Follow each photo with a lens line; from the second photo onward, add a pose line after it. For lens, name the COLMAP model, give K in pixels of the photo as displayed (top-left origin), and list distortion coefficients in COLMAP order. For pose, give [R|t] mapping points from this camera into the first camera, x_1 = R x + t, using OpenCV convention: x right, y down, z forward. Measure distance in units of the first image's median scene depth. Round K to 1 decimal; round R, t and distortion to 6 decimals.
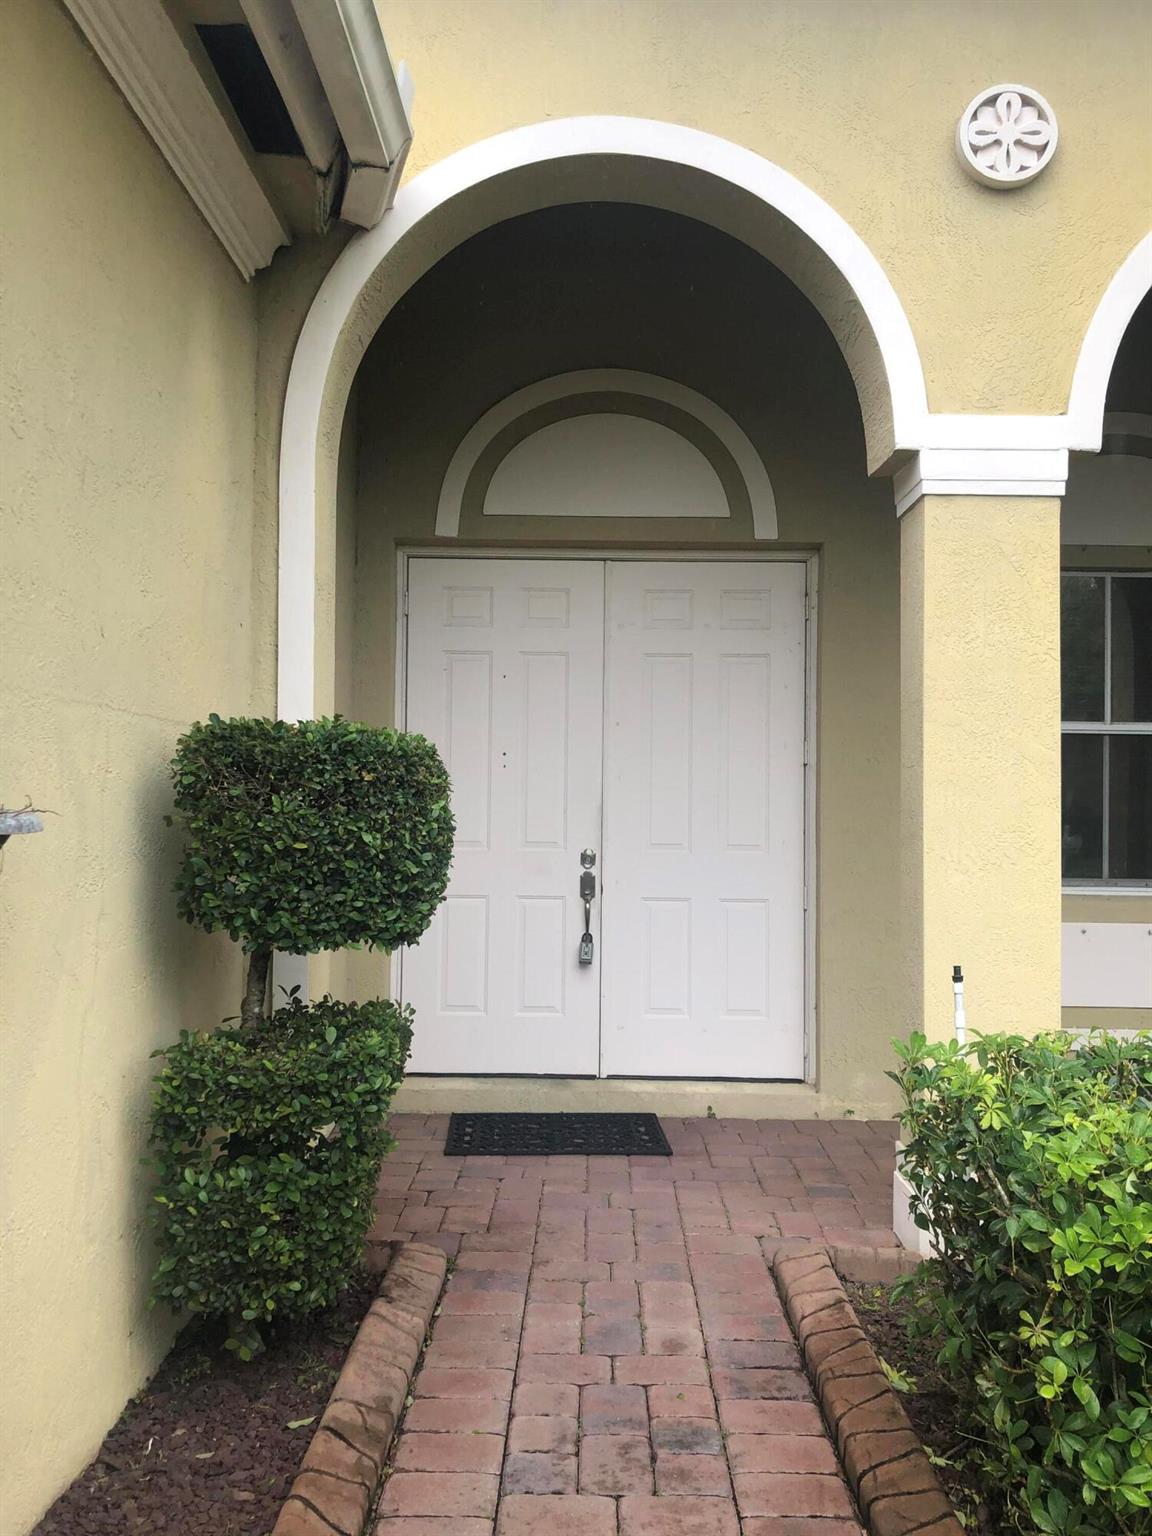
lens RADIAL K [[1254.0, 0, 576.0], [0, 1254.0, 768.0], [0, 0, 1]] dist [0.003517, -0.001996]
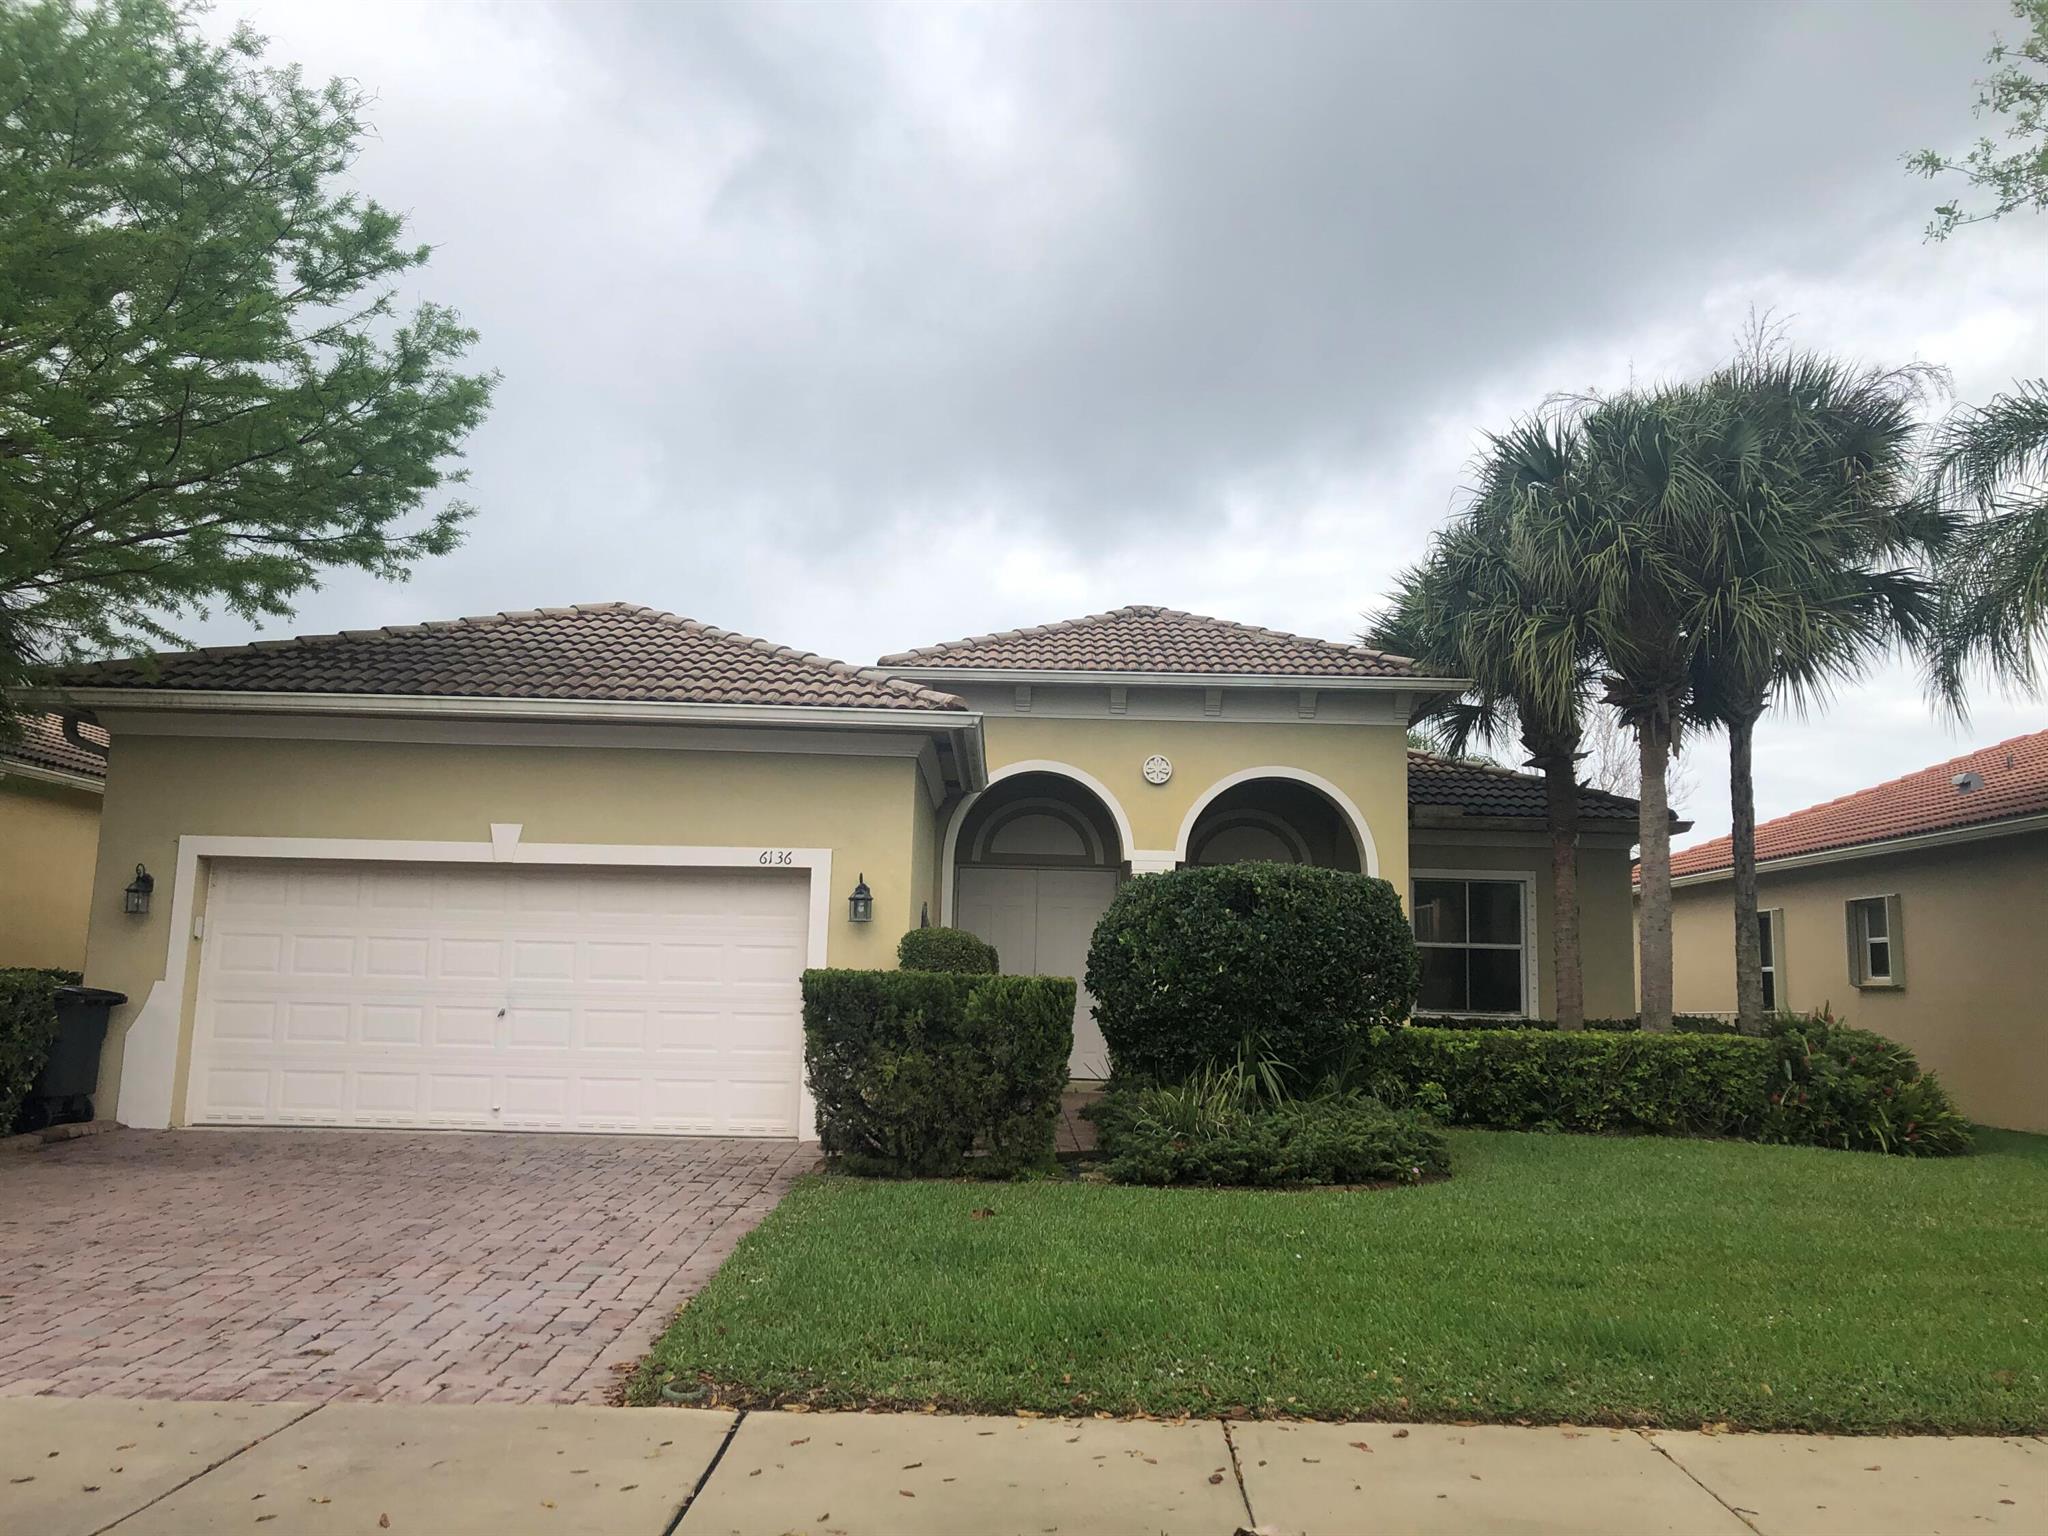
lens RADIAL K [[1672.0, 0, 1024.0], [0, 1672.0, 768.0], [0, 0, 1]] dist [0.003517, -0.001996]
pose [[0.999722, 0.010262, 0.021209, -0.117314], [-0.007697, 0.993022, -0.117677, 0.032069], [-0.022269, 0.117481, 0.992825, -3.518329]]
